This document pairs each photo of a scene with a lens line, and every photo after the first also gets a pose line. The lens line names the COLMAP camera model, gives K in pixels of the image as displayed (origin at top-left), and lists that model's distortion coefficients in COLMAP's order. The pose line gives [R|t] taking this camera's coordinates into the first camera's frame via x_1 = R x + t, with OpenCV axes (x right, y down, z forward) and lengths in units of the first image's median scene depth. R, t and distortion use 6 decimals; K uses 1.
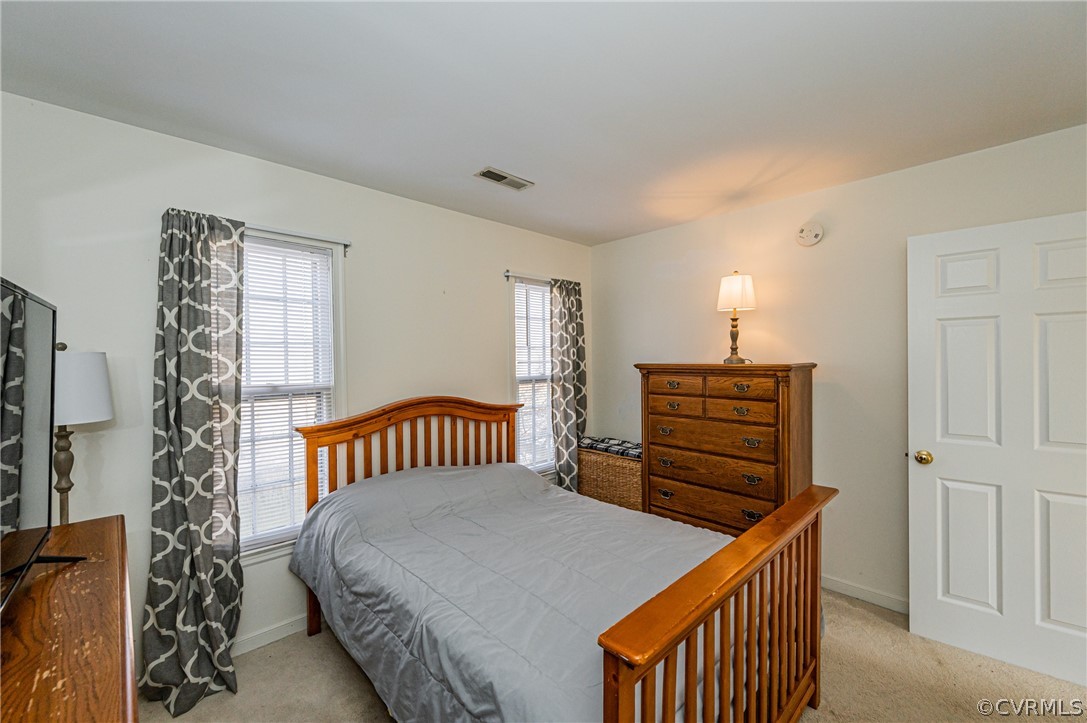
lens RADIAL K [[435.4, 0, 538.3], [0, 435.4, 361.2], [0, 0, 1]] dist [-0.003727, -0.000979]
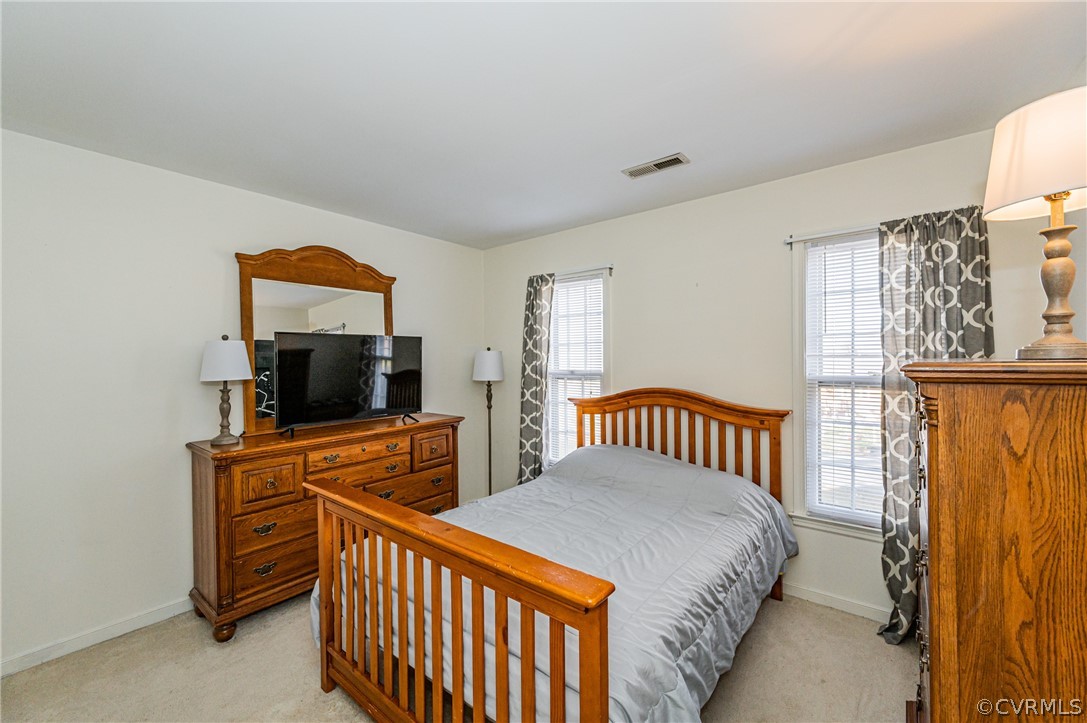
lens RADIAL K [[435.4, 0, 541.5], [0, 435.4, 360.4], [0, 0, 1]] dist [-0.003727, -0.000979]
pose [[0.117463, 0.012154, -0.993003, 0.770775], [-0.000301, 0.999925, 0.012203, 0.000924], [0.993077, -0.001134, 0.117458, 0.571575]]
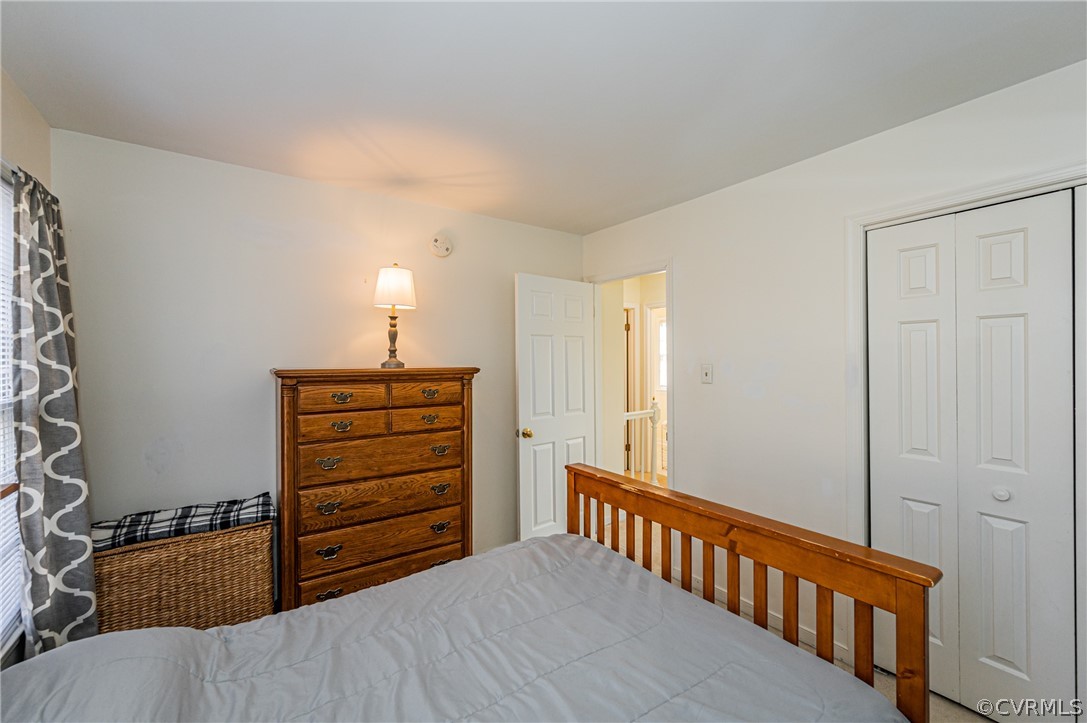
lens RADIAL K [[435.4, 0, 547.7], [0, 435.4, 360.8], [0, 0, 1]] dist [-0.003727, -0.000979]
pose [[0.142702, 0.007303, 0.989739, -0.388260], [0.010493, 0.999905, -0.008890, 0.002423], [-0.989710, 0.011654, 0.142612, 0.584017]]
